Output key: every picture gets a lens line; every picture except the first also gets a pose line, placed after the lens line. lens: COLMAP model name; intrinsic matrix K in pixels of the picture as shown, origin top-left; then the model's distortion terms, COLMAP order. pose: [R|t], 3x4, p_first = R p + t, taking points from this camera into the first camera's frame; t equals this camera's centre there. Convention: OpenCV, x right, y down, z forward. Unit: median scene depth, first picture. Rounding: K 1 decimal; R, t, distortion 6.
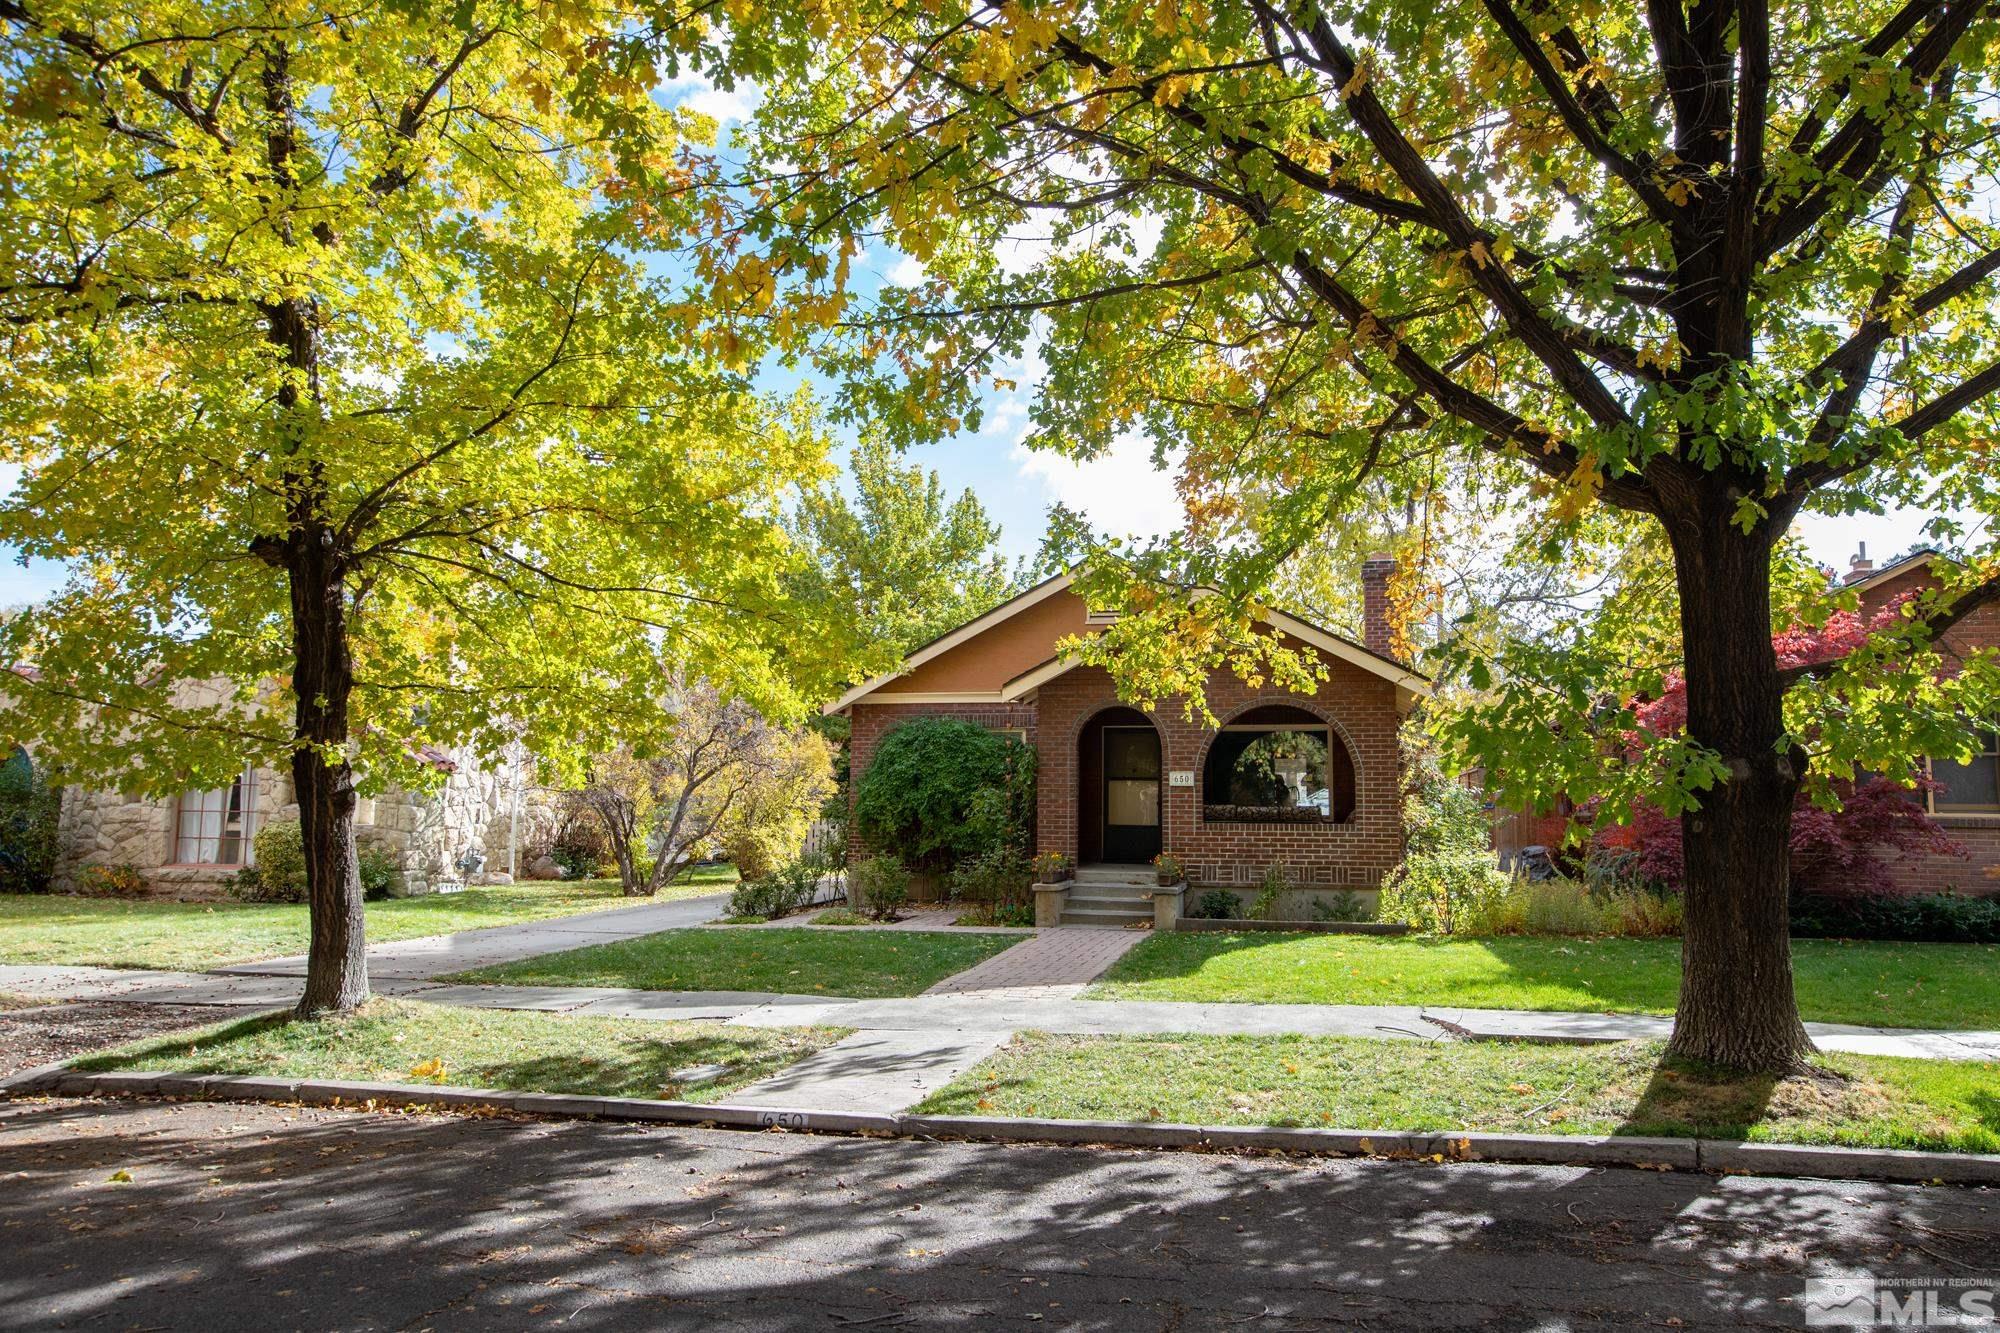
lens RADIAL K [[1268.8, 0, 997.8], [0, 1268.8, 618.4], [0, 0, 1]] dist [0.020169, 0.000002]
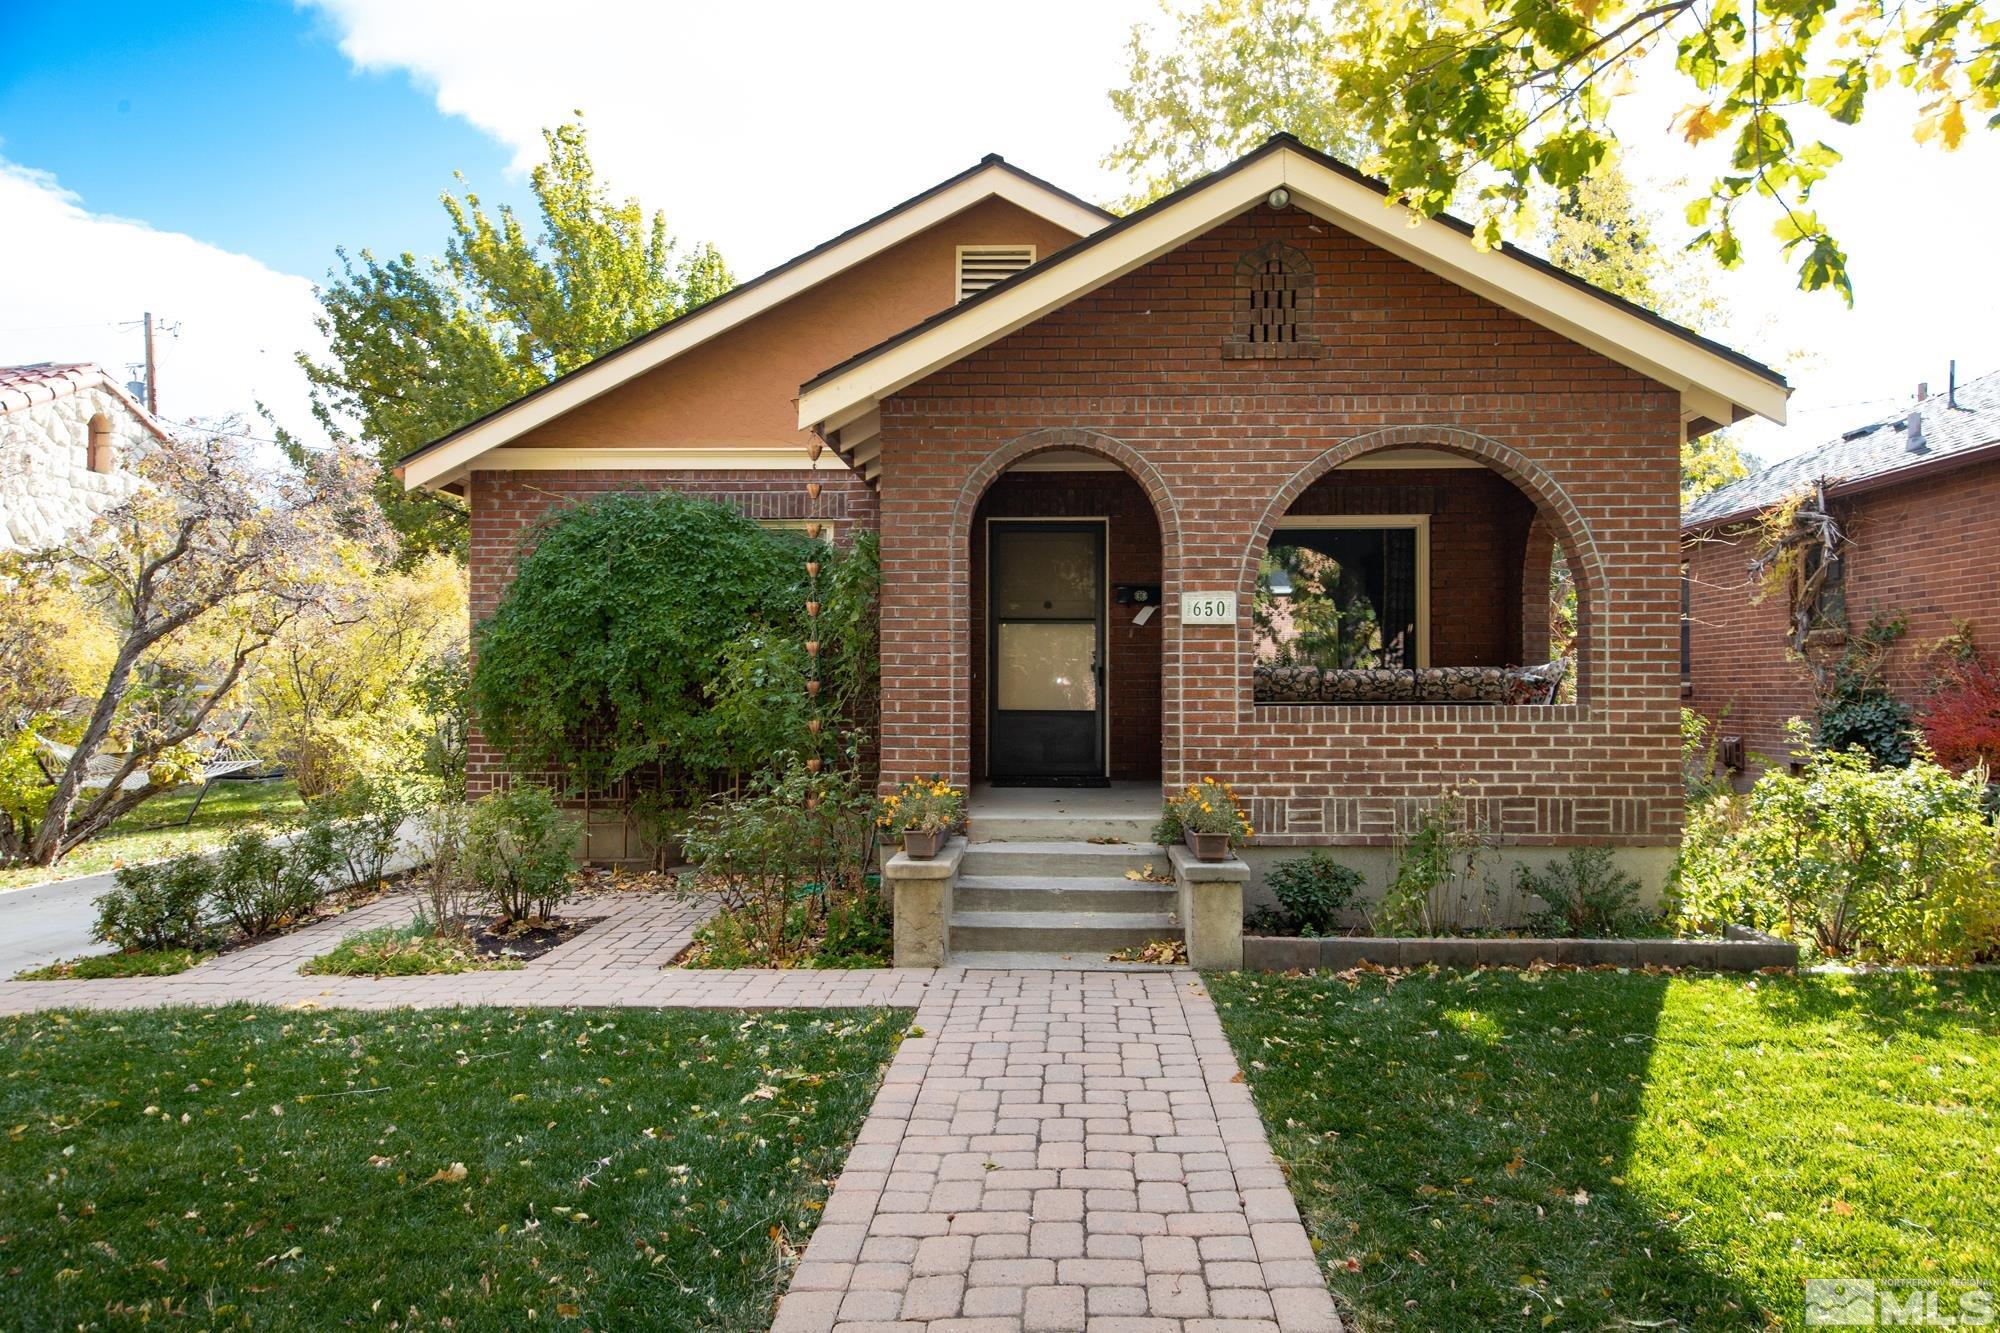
lens RADIAL K [[1298.5, 0, 1000.0], [0, 1298.5, 666.5], [0, 0, 1]] dist [0.001160, -0.001676]
pose [[0.980863, -0.004635, 0.194645, -0.014099], [-0.021142, 0.991269, 0.130147, 0.078729], [-0.193549, -0.131772, 0.972201, 0.503347]]
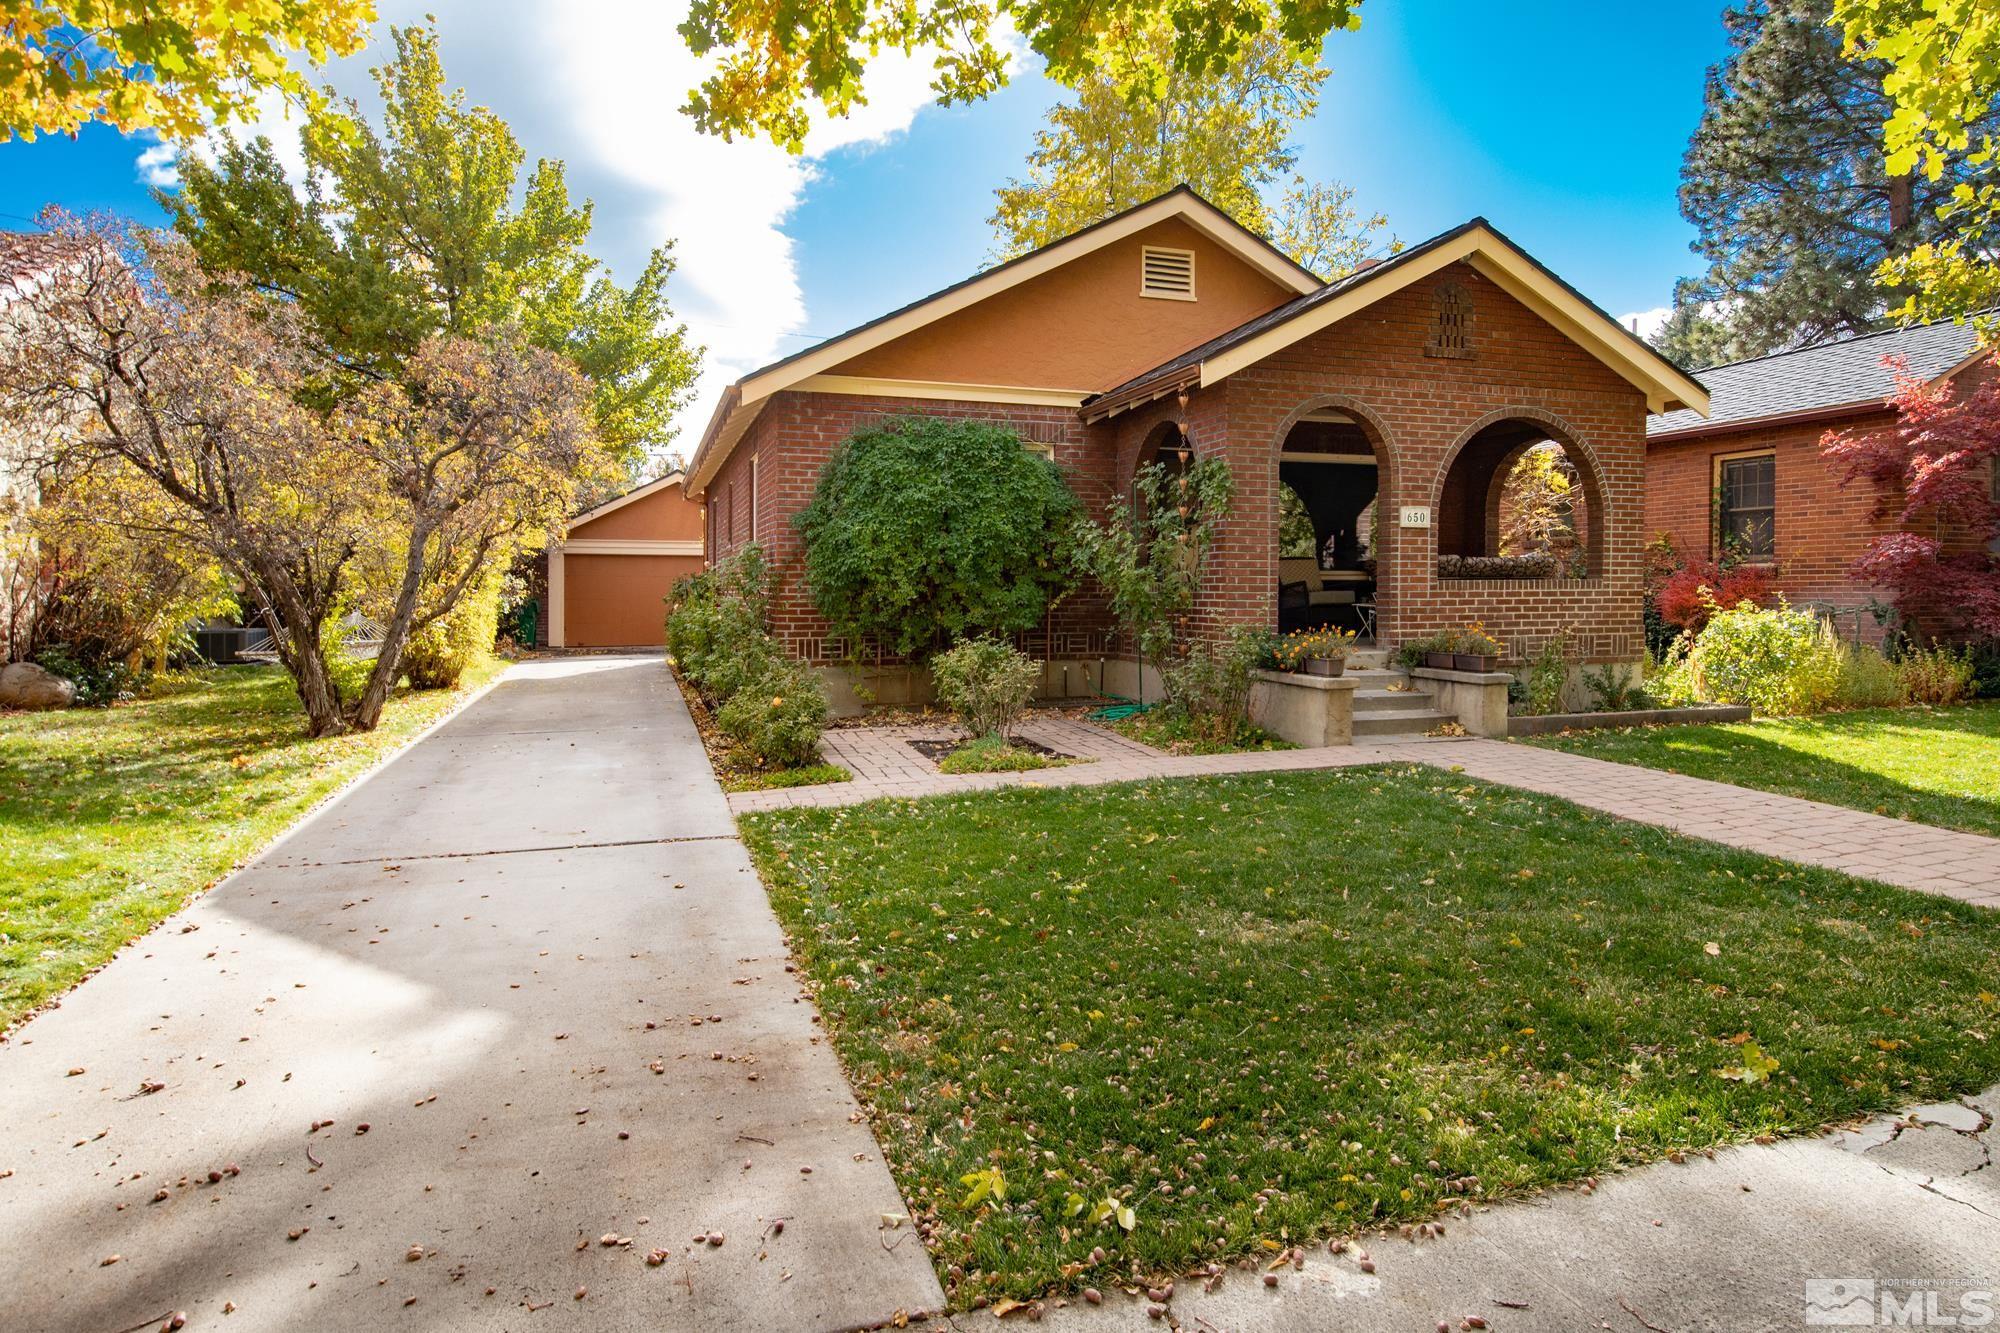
lens RADIAL K [[1138.5, 0, 1002.4], [0, 1138.5, 609.2], [0, 0, 1]] dist [0.016795, 0.000380]
pose [[0.845552, -0.020877, 0.533485, -0.335699], [-0.071661, 0.985755, 0.152155, 0.086234], [-0.529063, -0.166885, 0.832011, 0.524662]]
